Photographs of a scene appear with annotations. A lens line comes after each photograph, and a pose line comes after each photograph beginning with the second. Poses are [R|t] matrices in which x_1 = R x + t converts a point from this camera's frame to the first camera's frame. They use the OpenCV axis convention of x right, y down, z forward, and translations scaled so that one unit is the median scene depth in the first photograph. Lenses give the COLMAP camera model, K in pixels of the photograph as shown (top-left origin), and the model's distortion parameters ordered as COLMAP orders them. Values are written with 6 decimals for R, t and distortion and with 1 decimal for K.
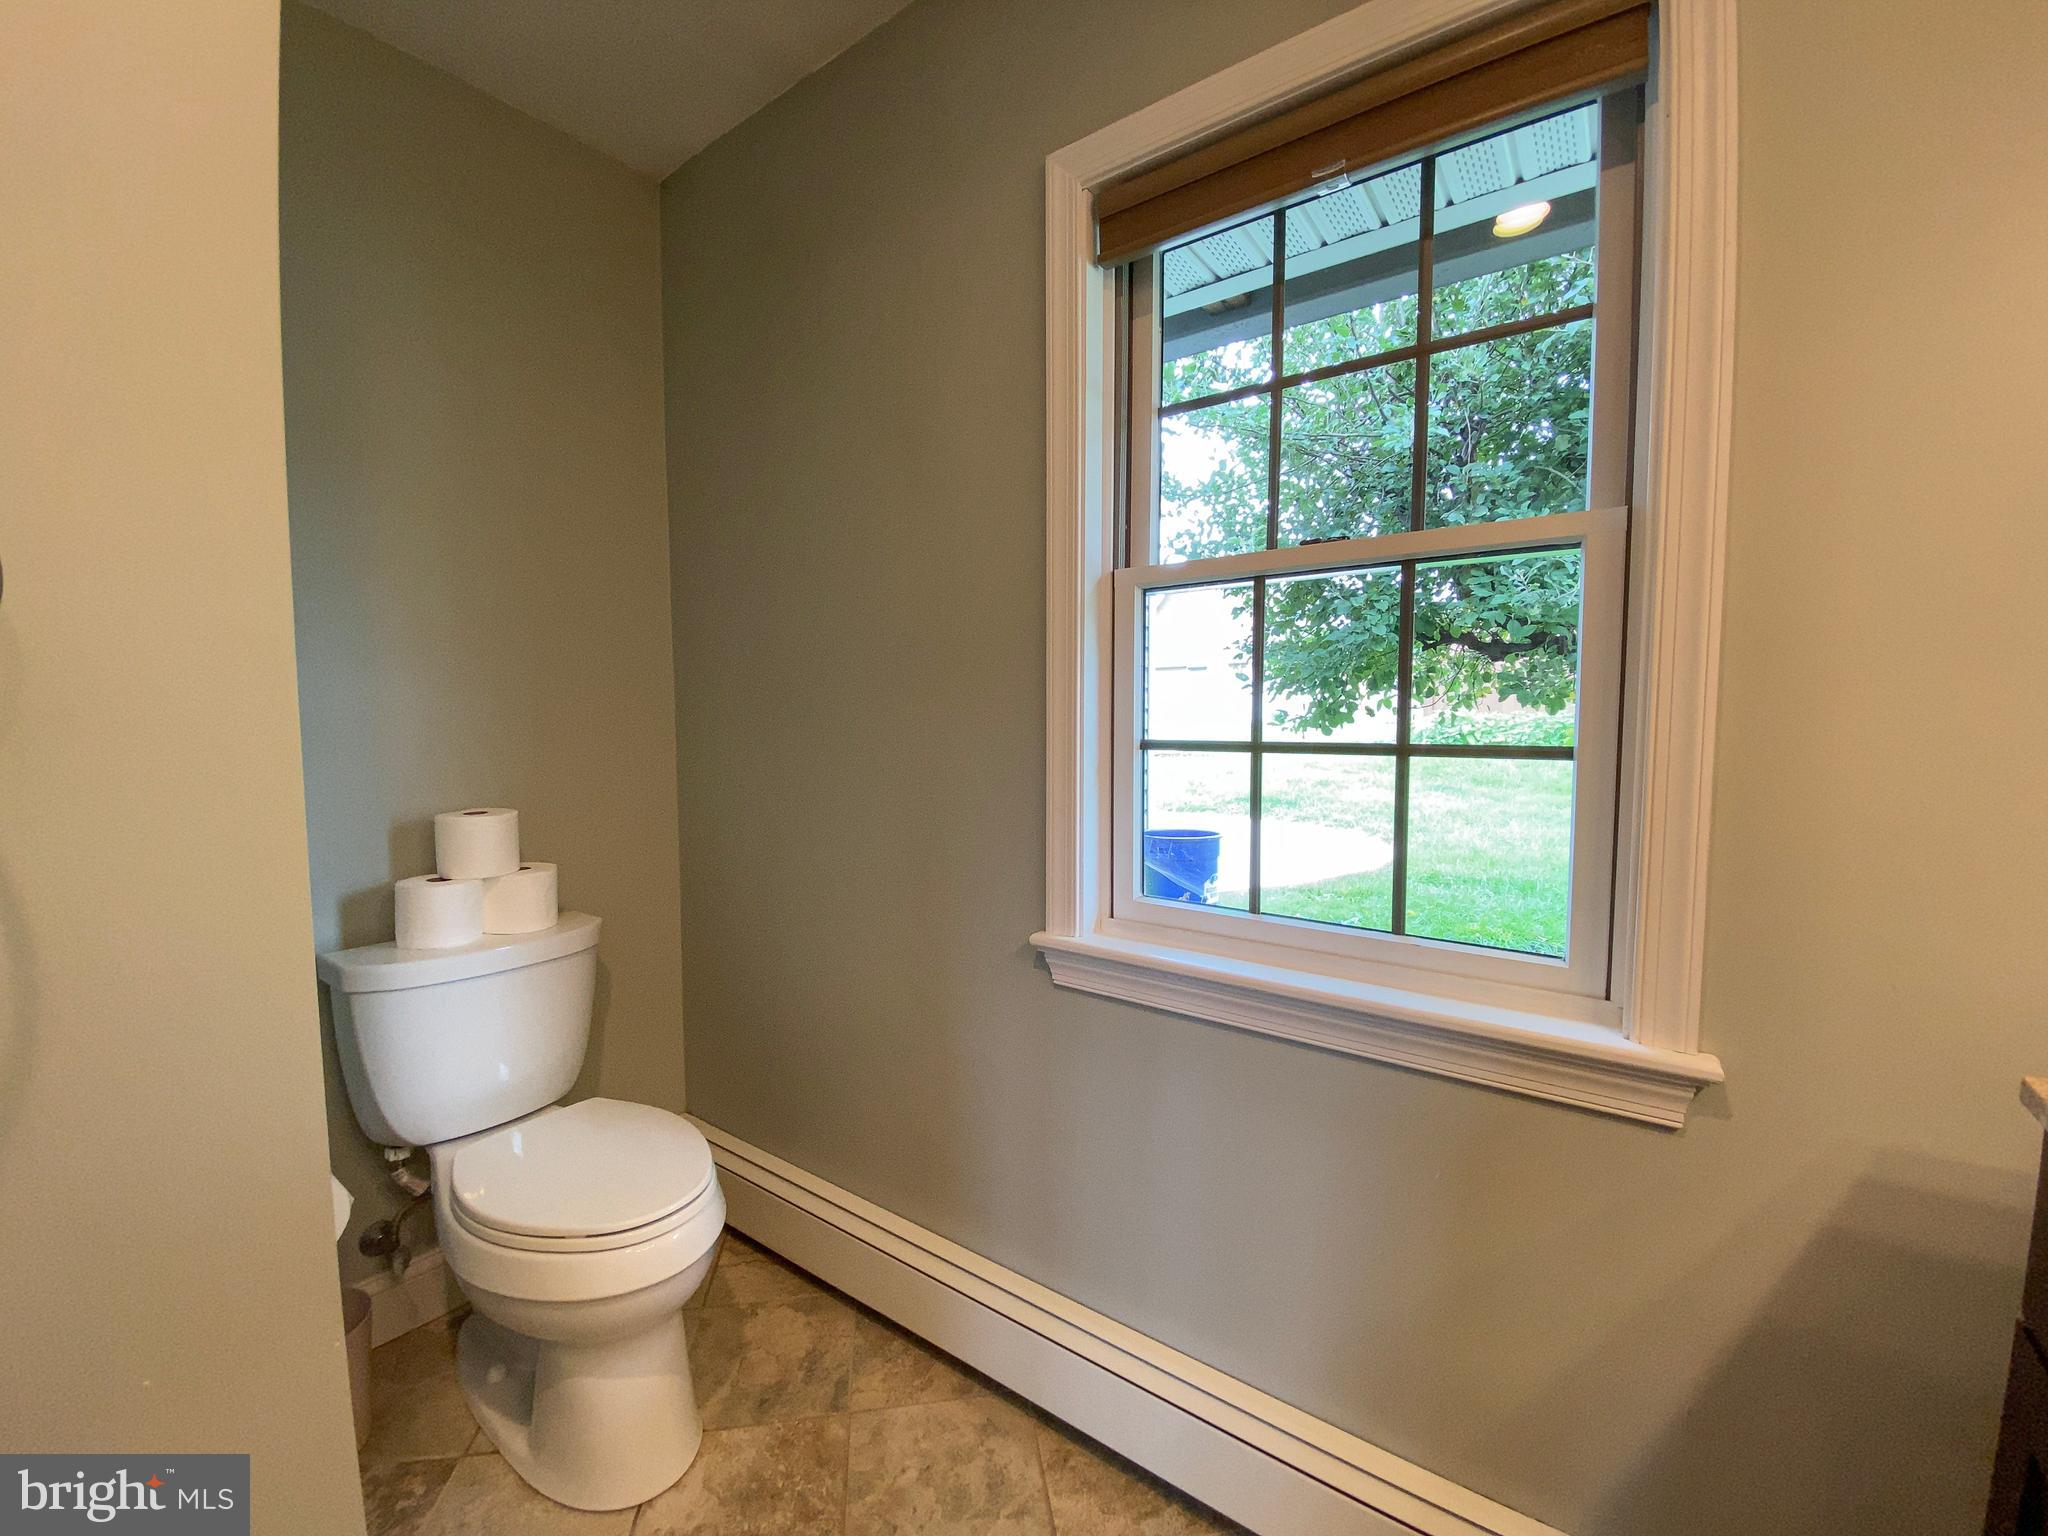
lens RADIAL K [[825.3, 0, 1008.6], [0, 825.3, 769.4], [0, 0, 1]] dist [0.026992, -0.026482]
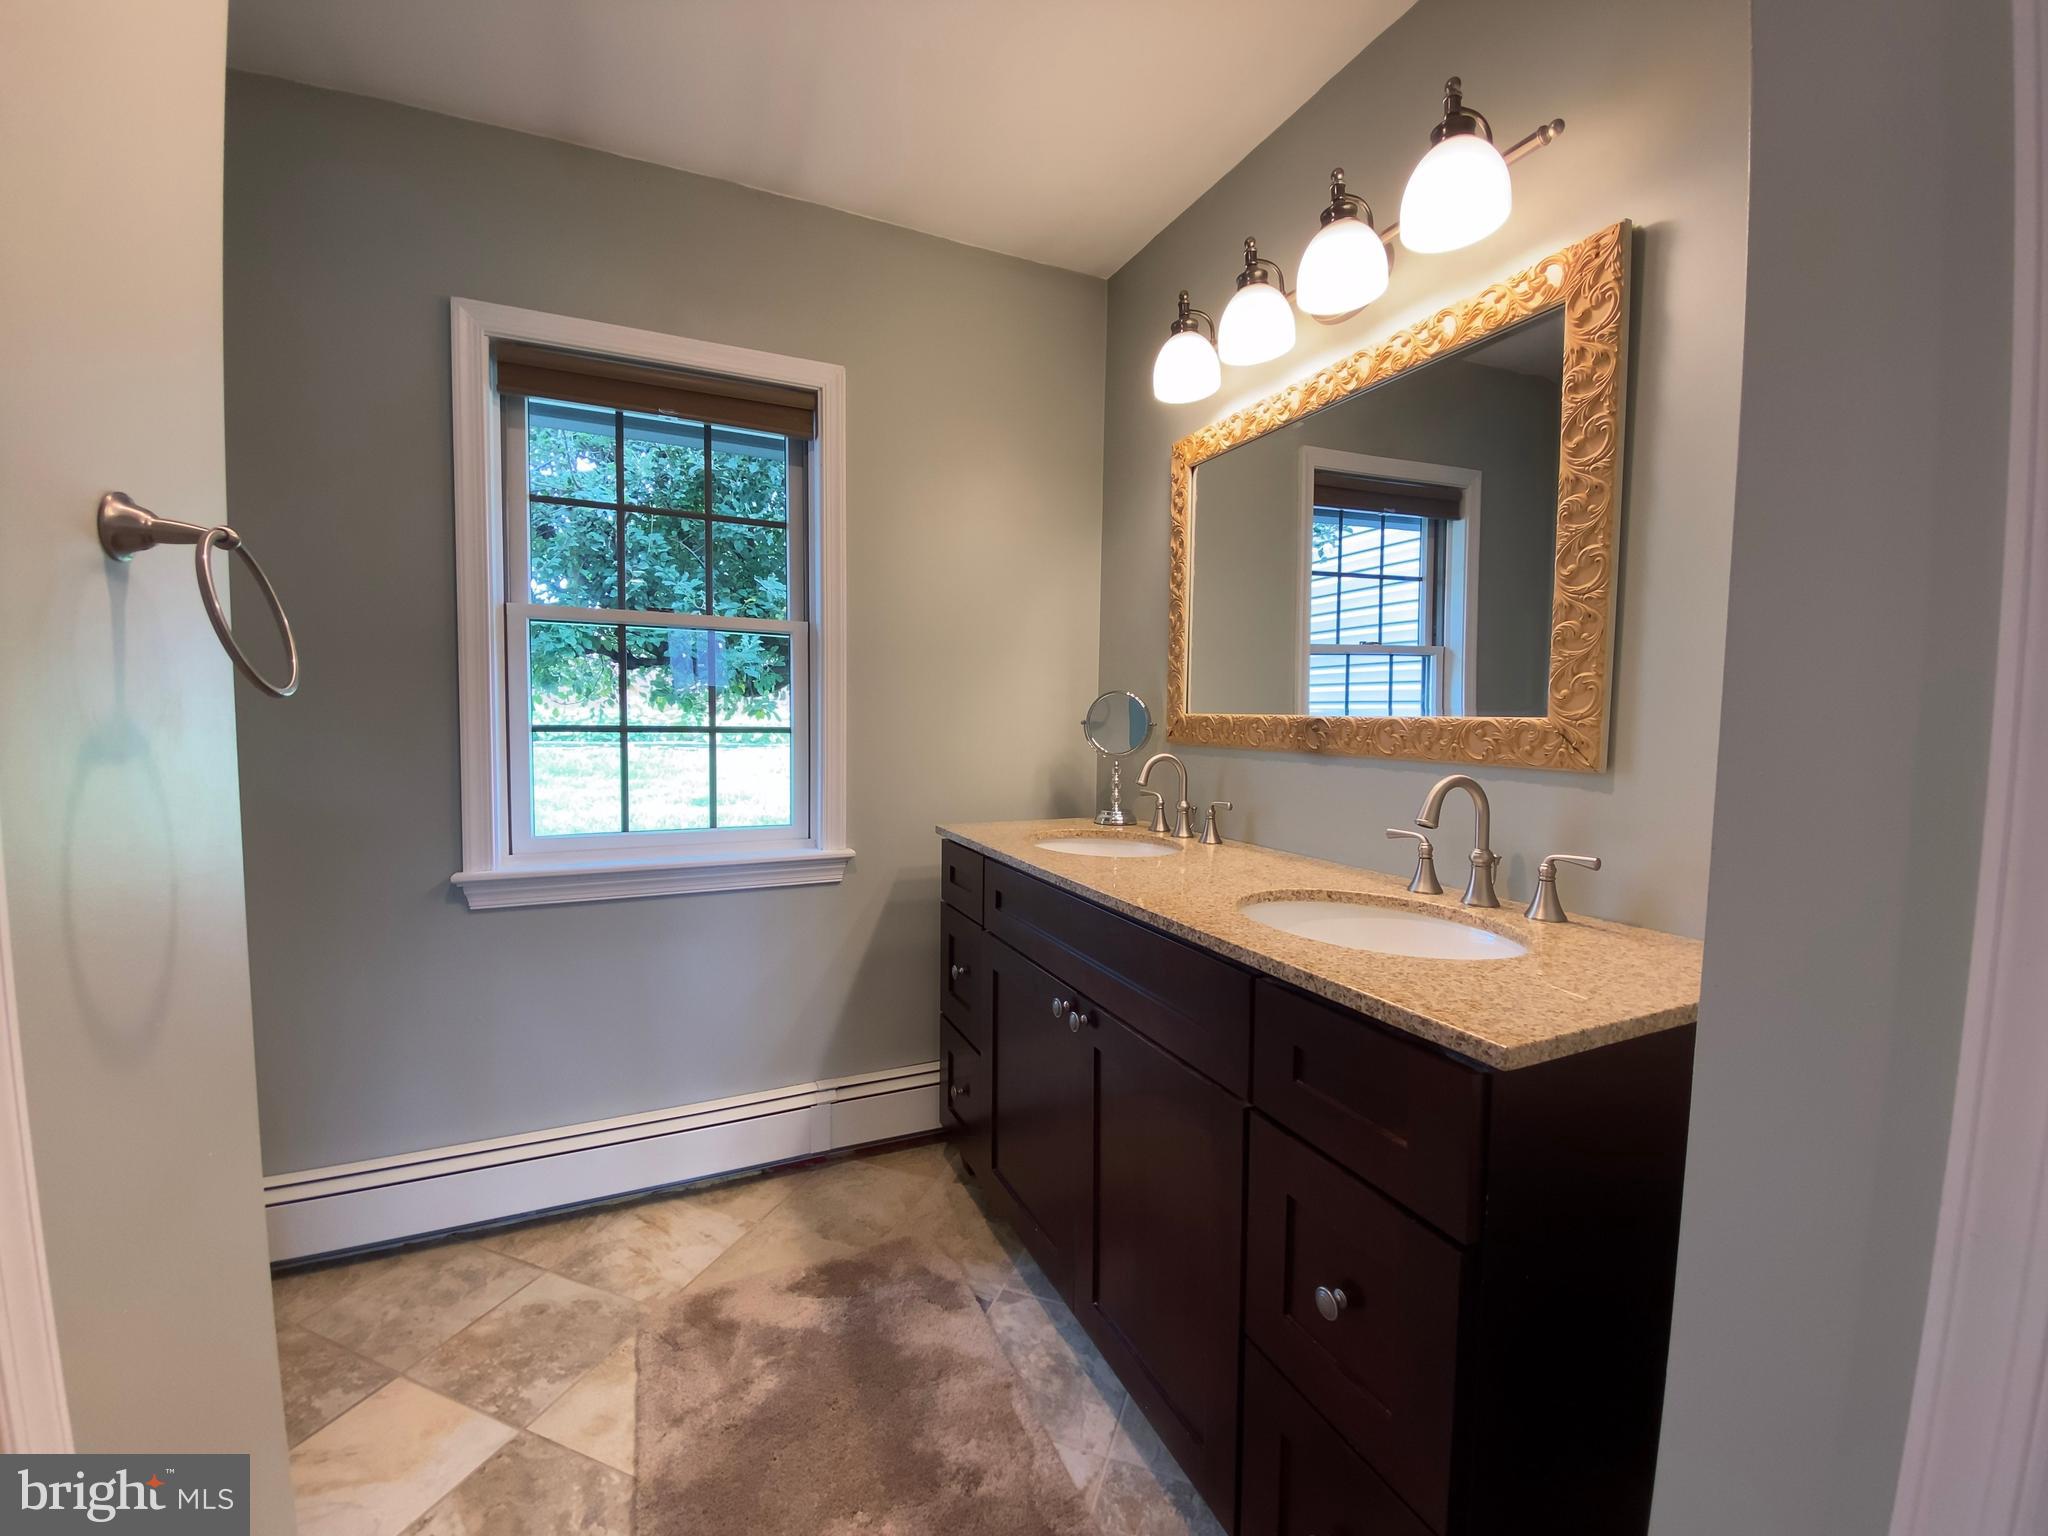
lens RADIAL K [[825.3, 0, 1008.6], [0, 825.3, 769.4], [0, 0, 1]] dist [0.026992, -0.026482]
pose [[0.492658, -0.044217, 0.869099, -0.723720], [0.039635, 0.998812, 0.028349, 0.033994], [-0.869320, 0.020481, 0.493825, -0.448191]]
